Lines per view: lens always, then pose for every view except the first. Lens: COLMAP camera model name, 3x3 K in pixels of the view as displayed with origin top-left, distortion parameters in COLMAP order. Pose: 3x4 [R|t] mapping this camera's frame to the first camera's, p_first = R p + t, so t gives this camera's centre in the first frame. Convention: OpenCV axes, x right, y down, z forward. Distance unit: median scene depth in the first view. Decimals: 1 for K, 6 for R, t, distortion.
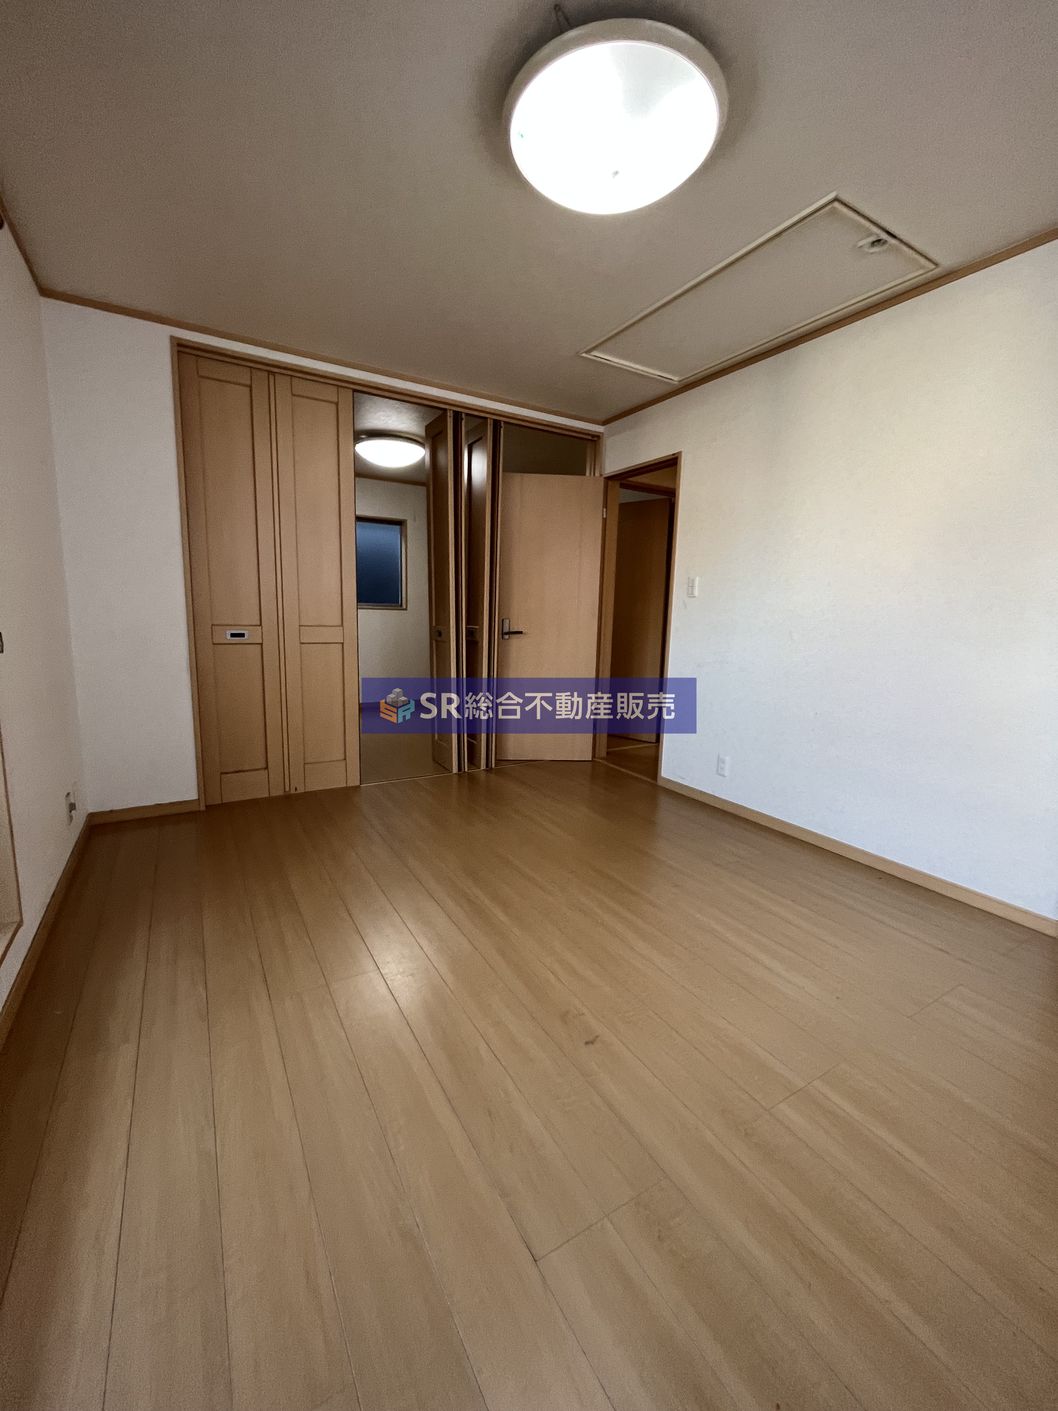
lens RADIAL K [[574.6, 0, 525.7], [0, 574.6, 700.9], [0, 0, 1]] dist [0.000044, -0.000509]
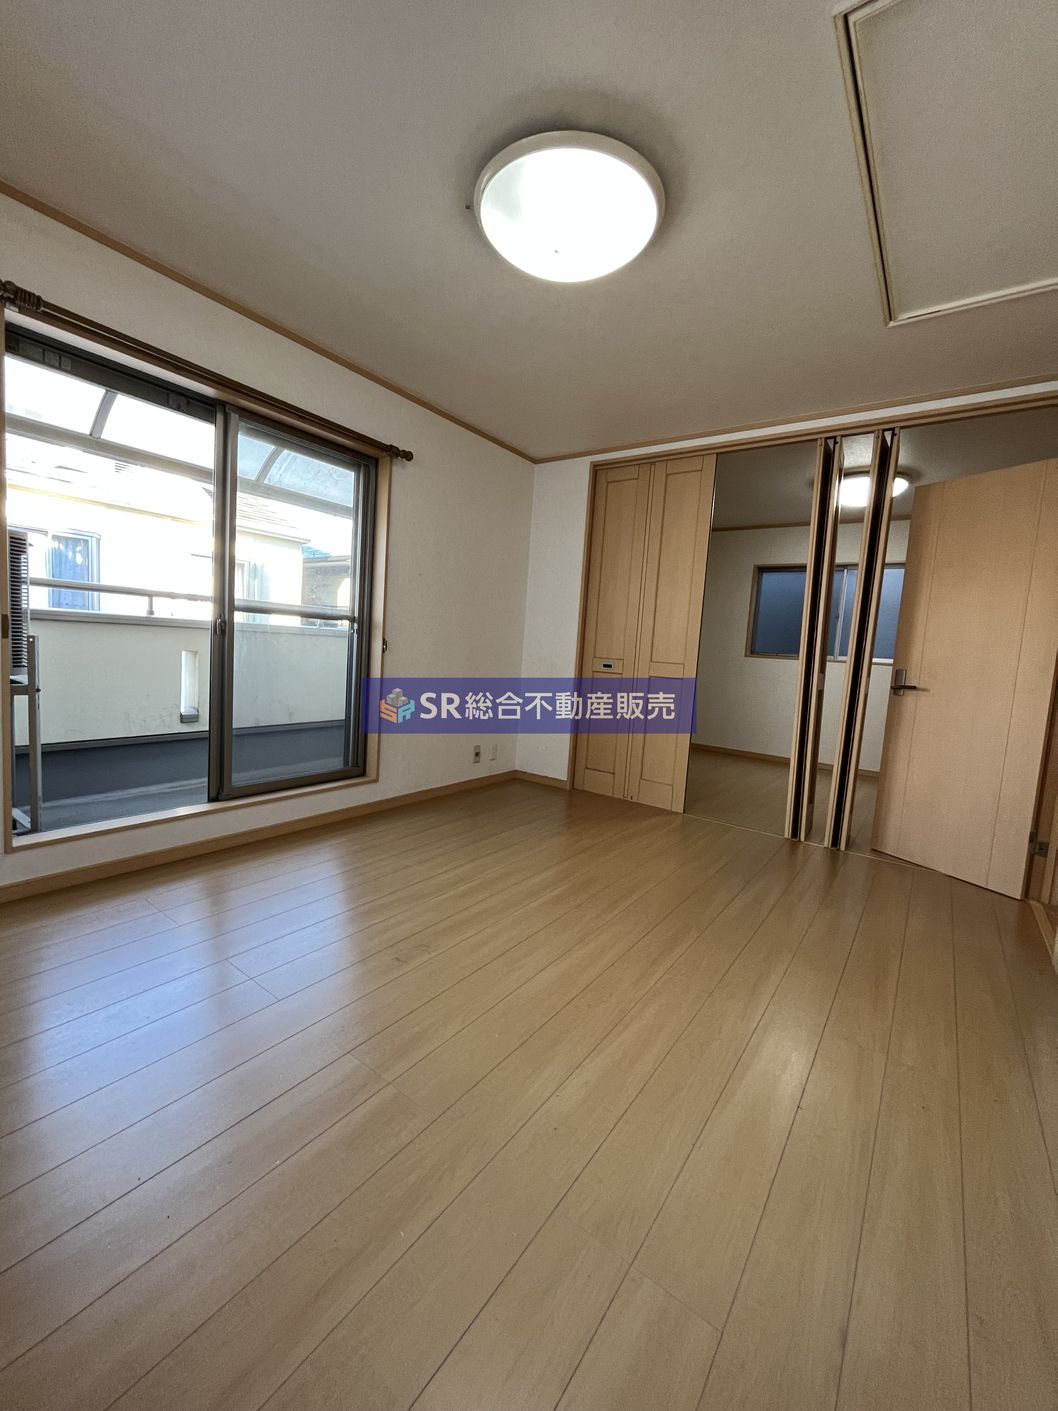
lens RADIAL K [[574.6, 0, 525.1], [0, 574.6, 703.6], [0, 0, 1]] dist [0.000044, -0.000509]
pose [[0.395715, 0.092332, -0.913720, 0.674312], [-0.194628, 0.980765, 0.014817, -0.013730], [0.897513, 0.171973, 0.406074, 0.330924]]
